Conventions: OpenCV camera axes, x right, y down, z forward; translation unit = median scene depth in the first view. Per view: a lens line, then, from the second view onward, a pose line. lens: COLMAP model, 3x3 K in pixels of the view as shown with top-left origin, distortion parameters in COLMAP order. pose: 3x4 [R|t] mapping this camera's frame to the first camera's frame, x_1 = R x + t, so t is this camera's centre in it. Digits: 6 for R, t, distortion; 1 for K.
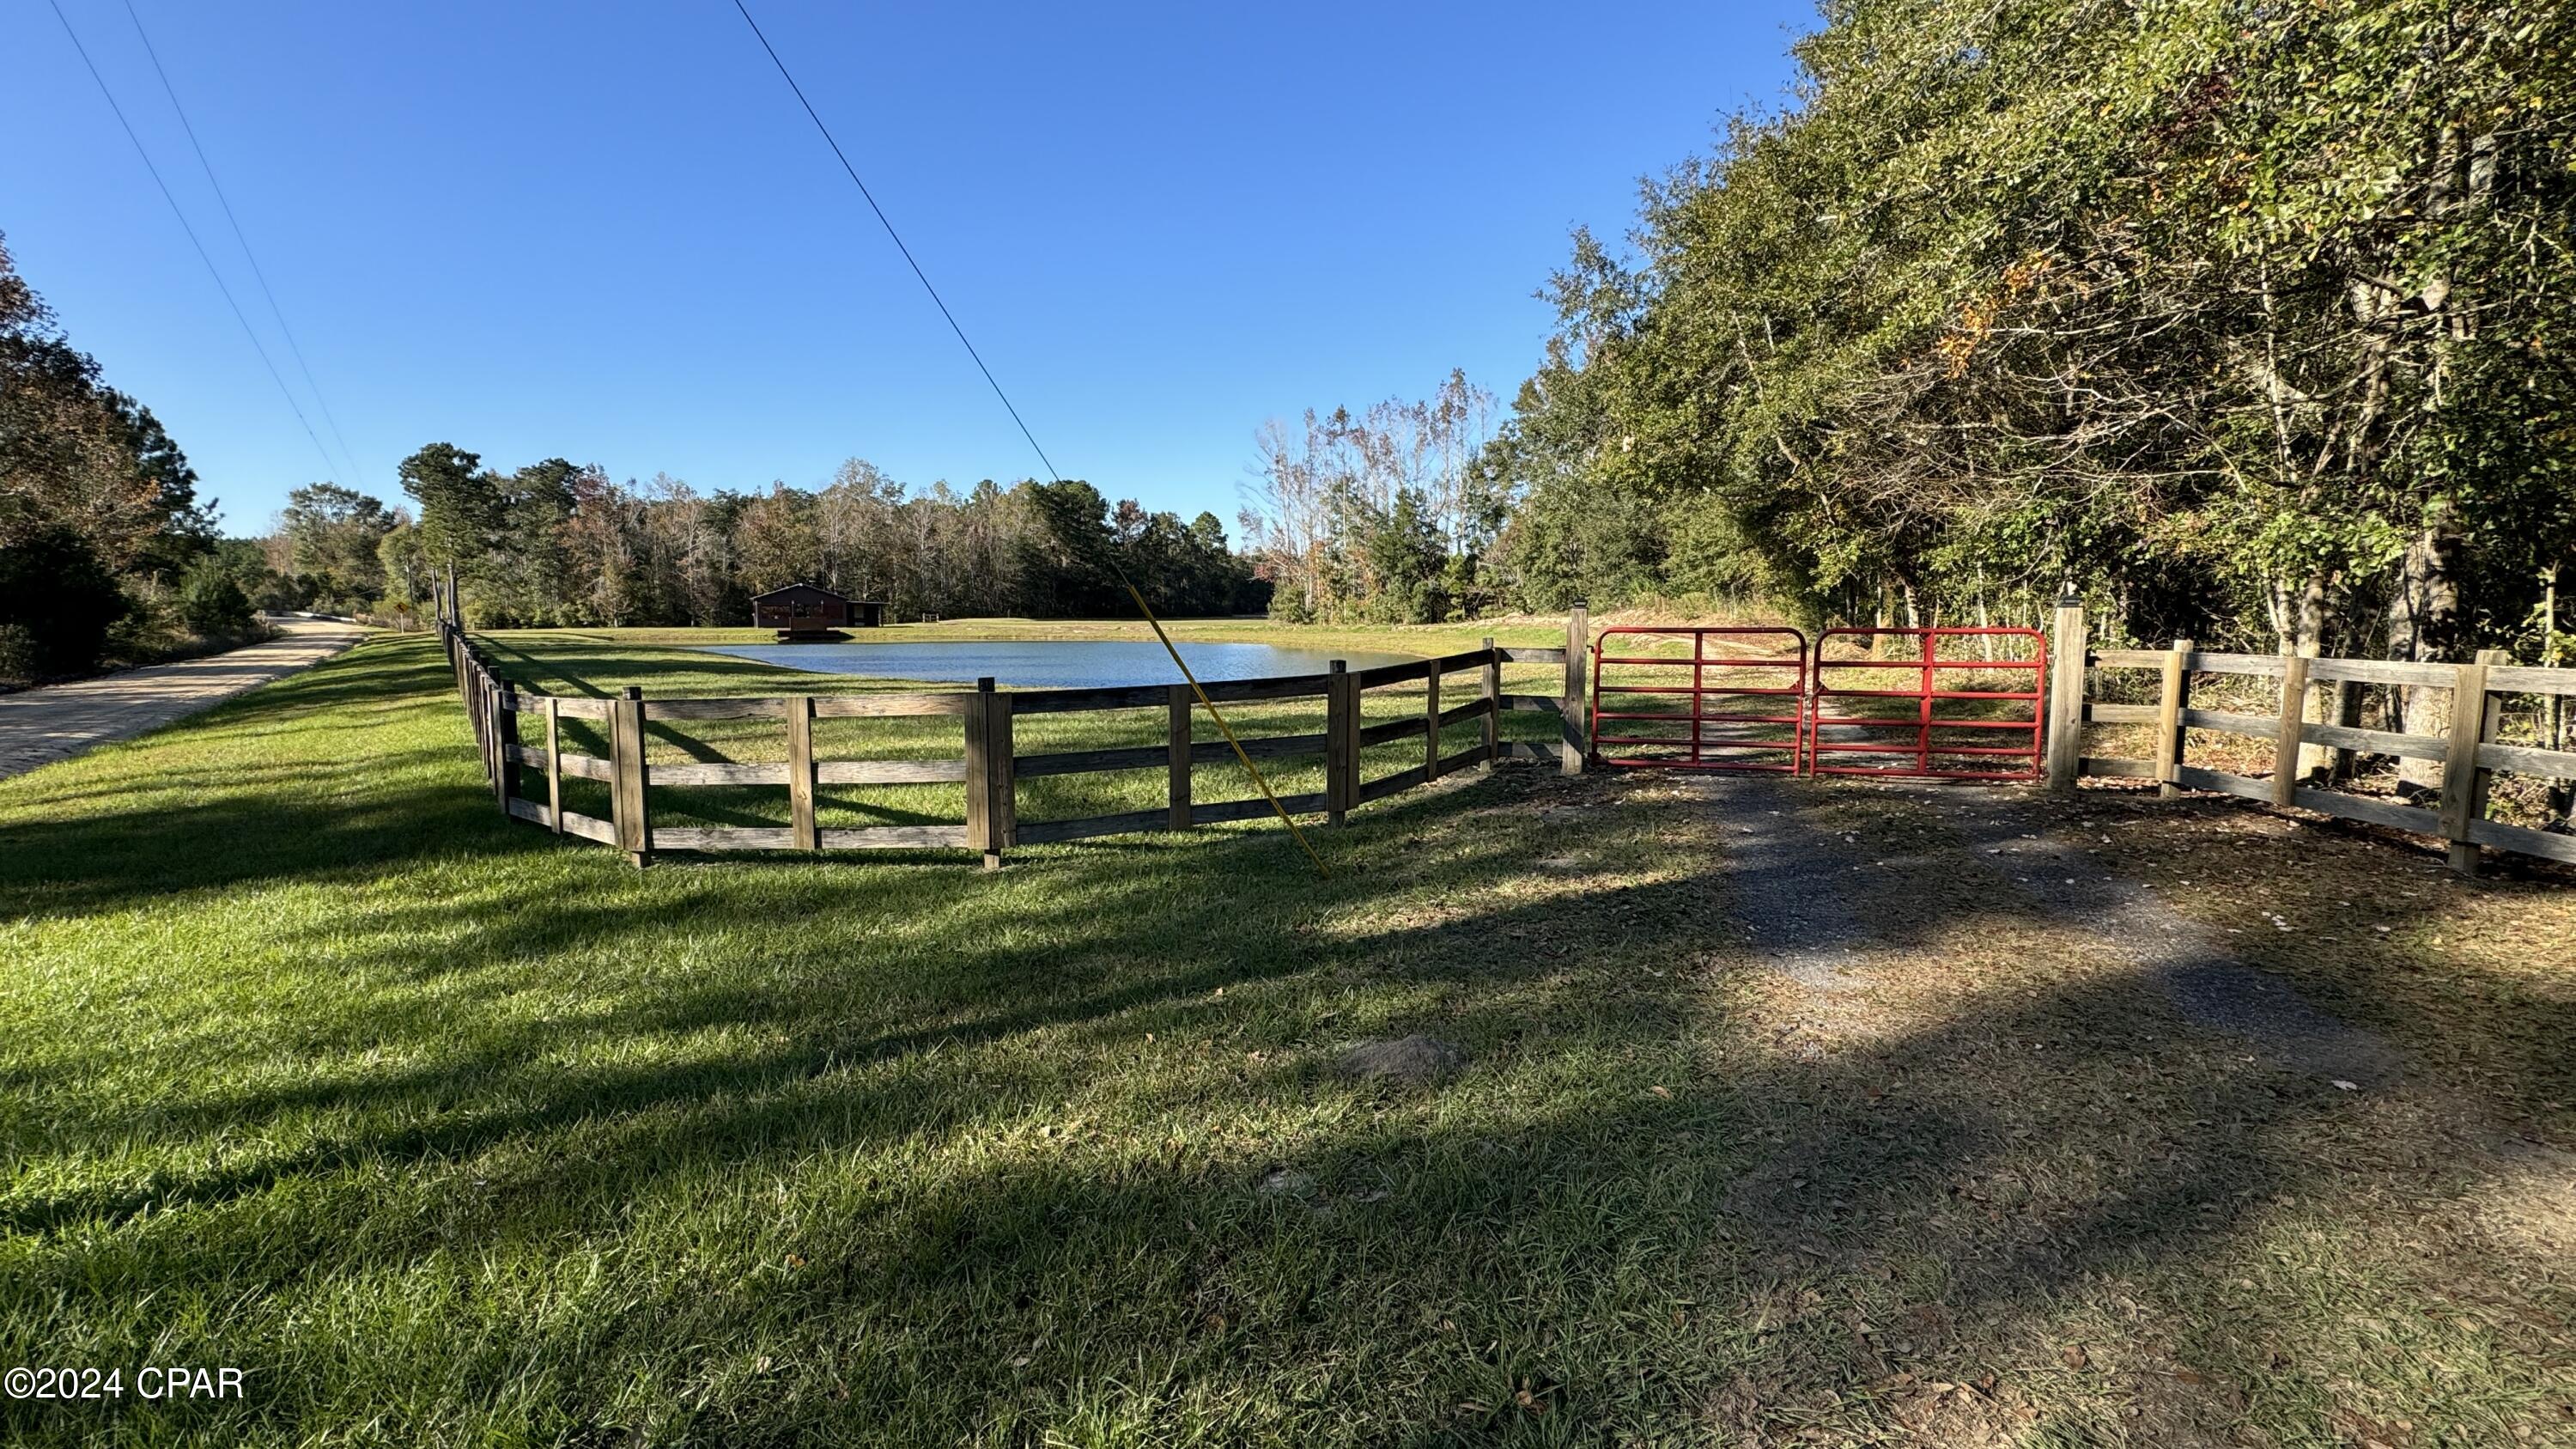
lens RADIAL K [[1003.4, 0, 1283.9], [0, 1003.4, 731.8], [0, 0, 1]] dist [-0.011409, 0.000208]
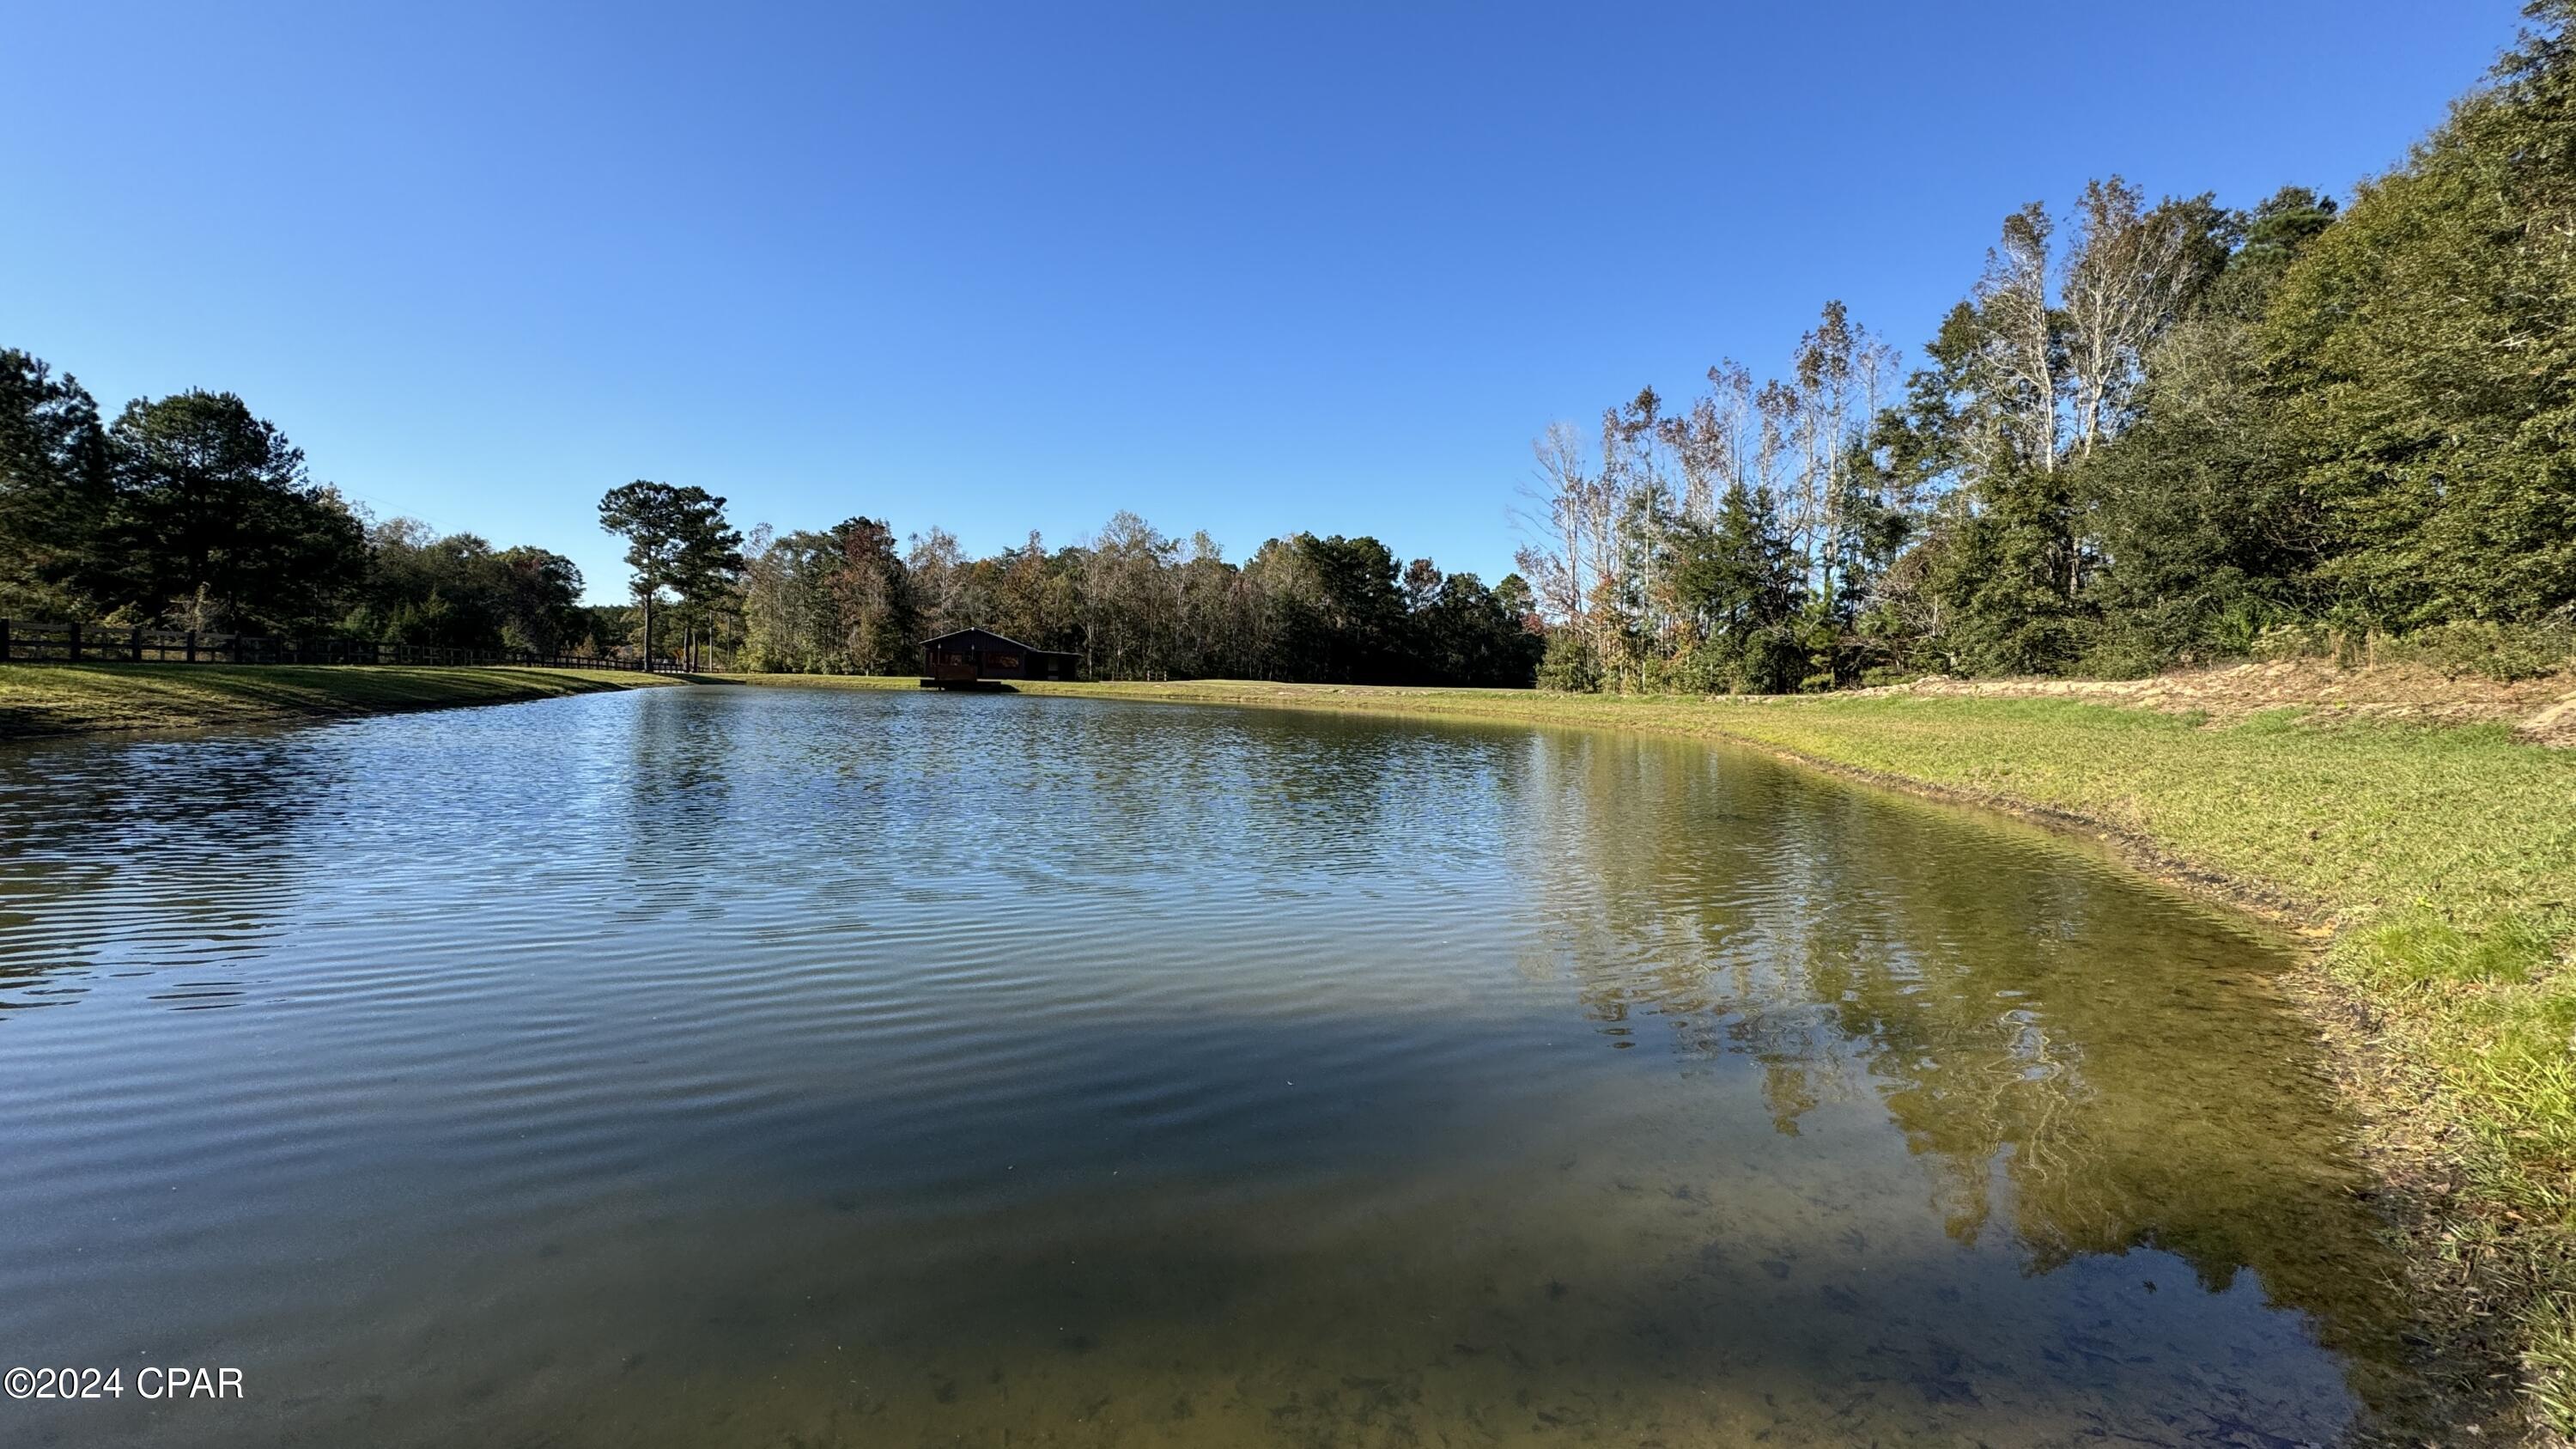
lens RADIAL K [[1003.4, 0, 1286.7], [0, 1003.4, 731.1], [0, 0, 1]] dist [-0.011409, 0.000208]
pose [[0.949215, 0.041950, -0.311820, 0.045308], [-0.065241, 0.995774, -0.064636, -0.020602], [0.307790, 0.081697, 0.947940, 0.268172]]
